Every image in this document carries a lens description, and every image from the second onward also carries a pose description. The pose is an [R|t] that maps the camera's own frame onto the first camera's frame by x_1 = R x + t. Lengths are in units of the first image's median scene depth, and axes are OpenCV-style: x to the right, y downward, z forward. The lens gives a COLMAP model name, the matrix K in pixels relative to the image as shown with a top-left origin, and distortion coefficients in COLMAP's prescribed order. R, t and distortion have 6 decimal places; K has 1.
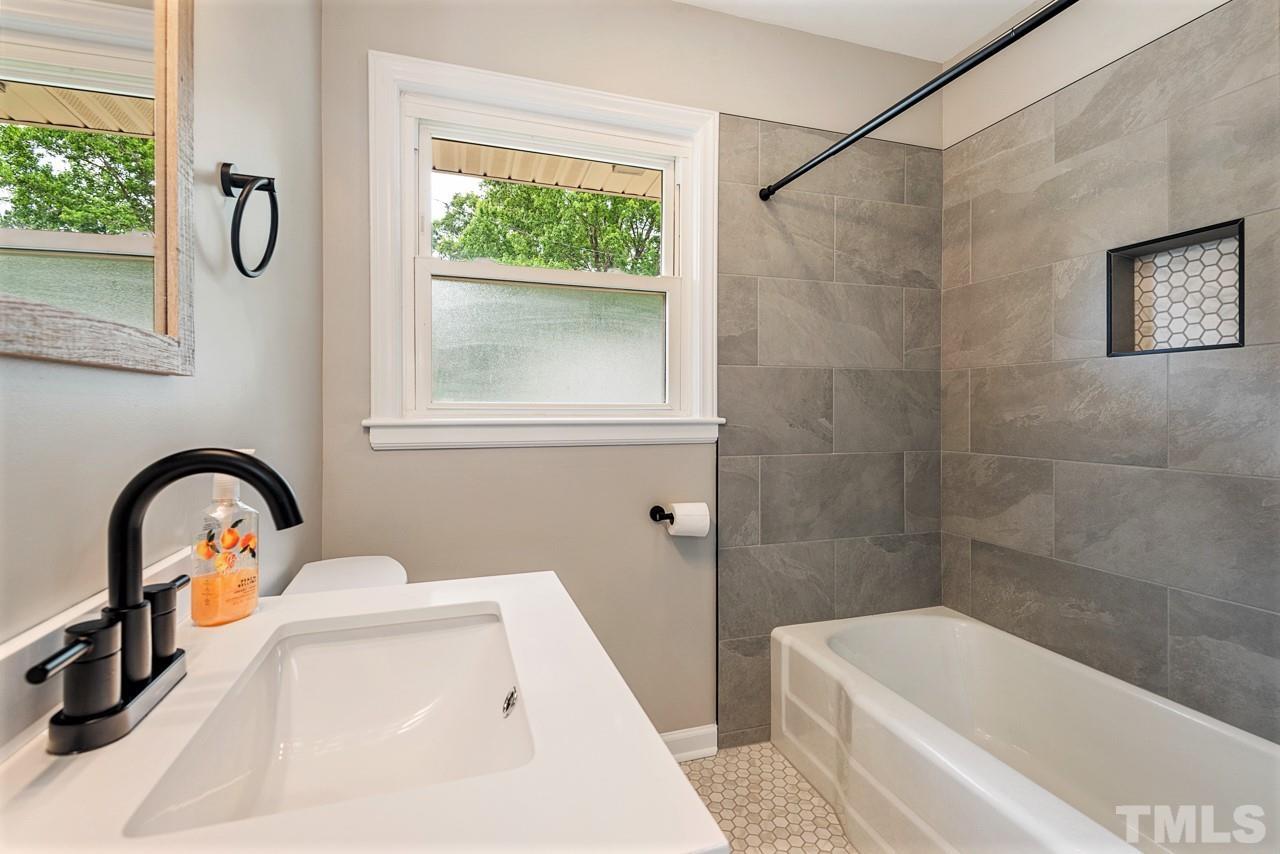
lens RADIAL K [[578.2, 0, 641.8], [0, 578.2, 398.8], [0, 0, 1]] dist [0.026528, -0.013489]
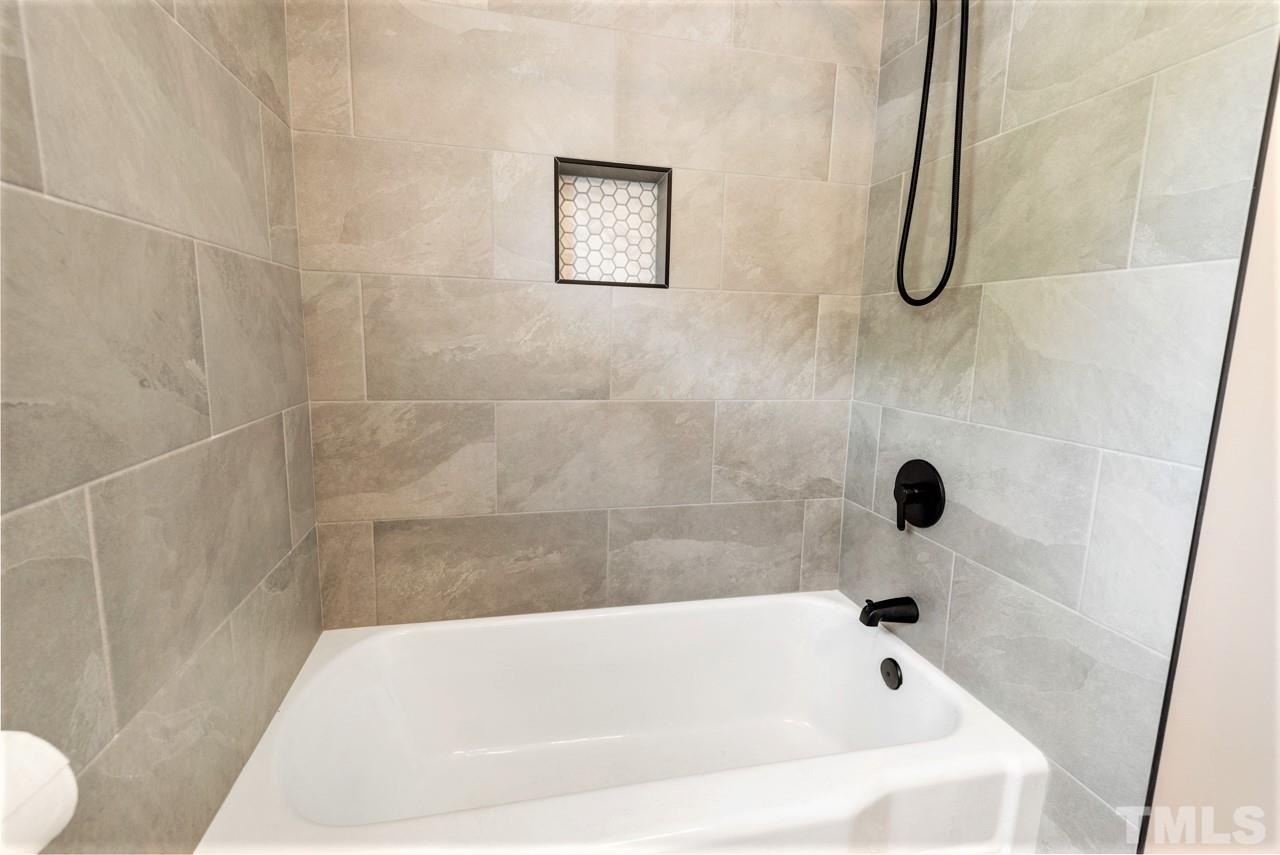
lens RADIAL K [[578.2, 0, 650.3], [0, 578.2, 418.3], [0, 0, 1]] dist [0.026528, -0.013489]
pose [[0.085962, -0.142239, 0.986093, -0.100178], [-0.042978, 0.988306, 0.146304, -0.001079], [-0.995371, -0.054957, 0.078843, 0.740054]]
